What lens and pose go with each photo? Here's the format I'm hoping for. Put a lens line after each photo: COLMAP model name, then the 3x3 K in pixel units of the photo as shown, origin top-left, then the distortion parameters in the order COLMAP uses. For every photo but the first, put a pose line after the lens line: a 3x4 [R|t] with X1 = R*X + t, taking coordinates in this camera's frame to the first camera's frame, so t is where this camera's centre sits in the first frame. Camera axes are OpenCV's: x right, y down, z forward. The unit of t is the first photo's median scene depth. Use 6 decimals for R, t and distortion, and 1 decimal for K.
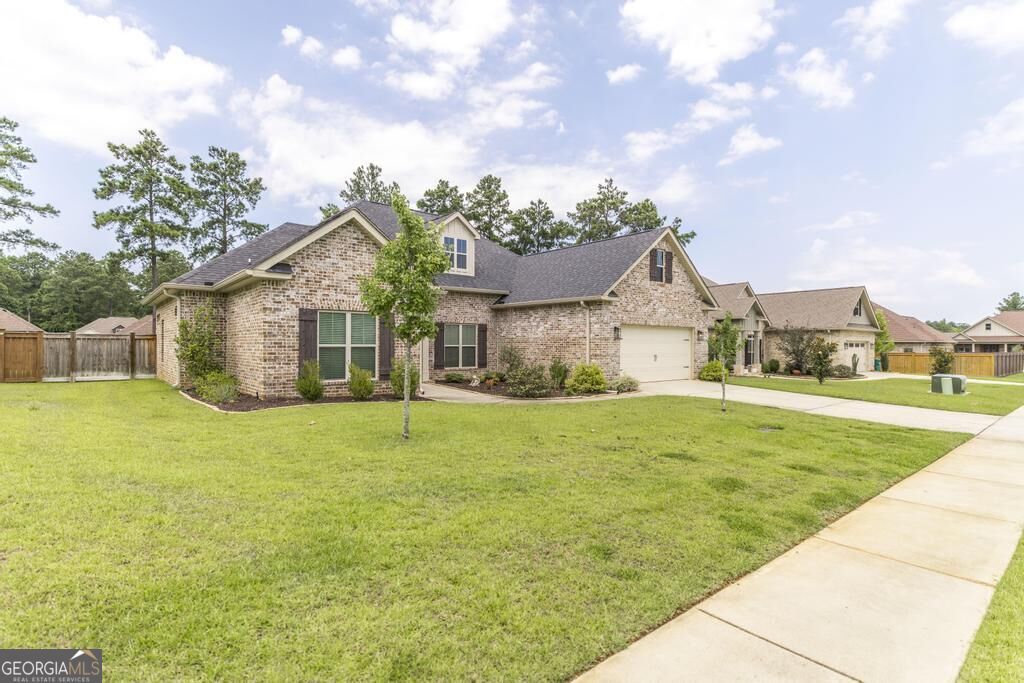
lens RADIAL K [[498.5, 0, 512.0], [0, 498.5, 341.5], [0, 0, 1]] dist [-0.000923, -0.000588]
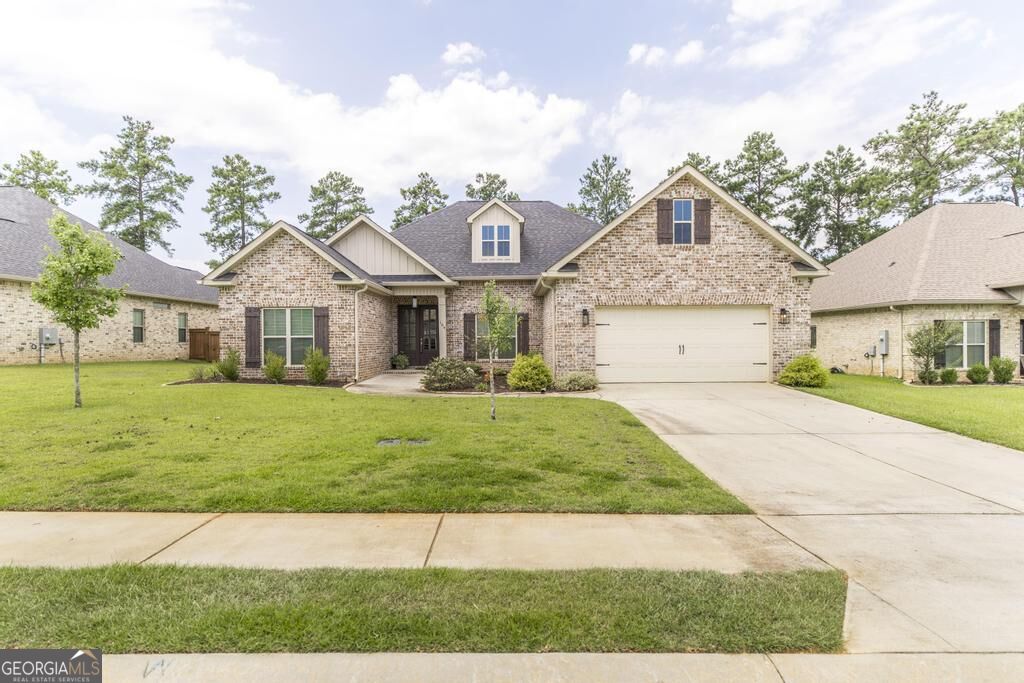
lens RADIAL K [[508.8, 0, 512.0], [0, 508.8, 341.5], [0, 0, 1]] dist [0.002222, -0.000355]
pose [[0.770903, -0.008135, -0.636900, 0.218222], [0.013283, 0.999906, 0.003307, 0.005896], [0.636814, -0.011009, 0.770939, 0.105487]]
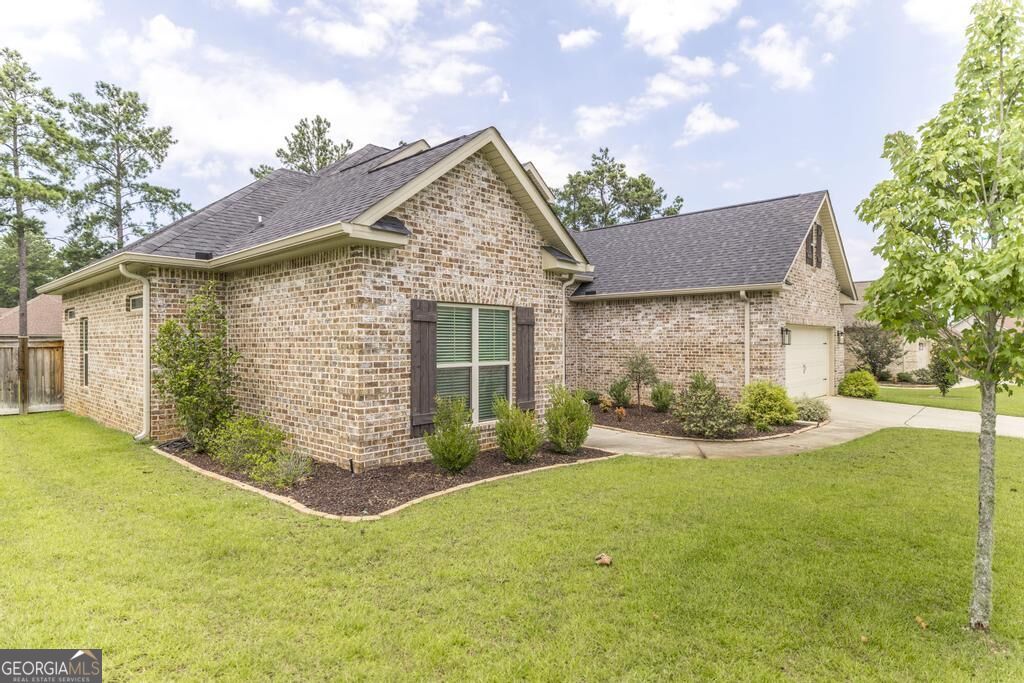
lens RADIAL K [[555.1, 0, 507.4], [0, 555.1, 335.6], [0, 0, 1]] dist [0.006022, 0.000028]
pose [[0.992461, -0.003493, 0.122510, -0.095502], [0.003876, 0.999988, -0.002891, -0.005973], [-0.122499, 0.003344, 0.992463, 0.091823]]
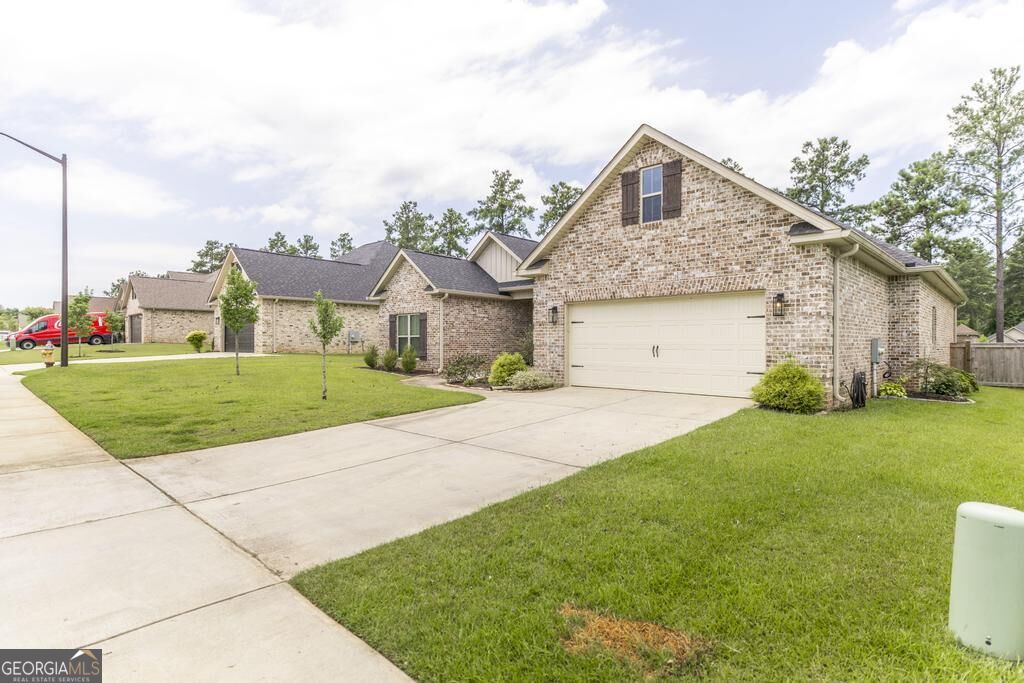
lens RADIAL K [[522.1, 0, 512.0], [0, 522.1, 341.5], [0, 0, 1]] dist [0.001637, 0.000533]
pose [[0.111711, -0.009484, -0.993696, 0.337984], [0.001273, 0.999955, -0.009401, 0.010308], [0.993740, -0.000214, 0.111718, 0.293239]]
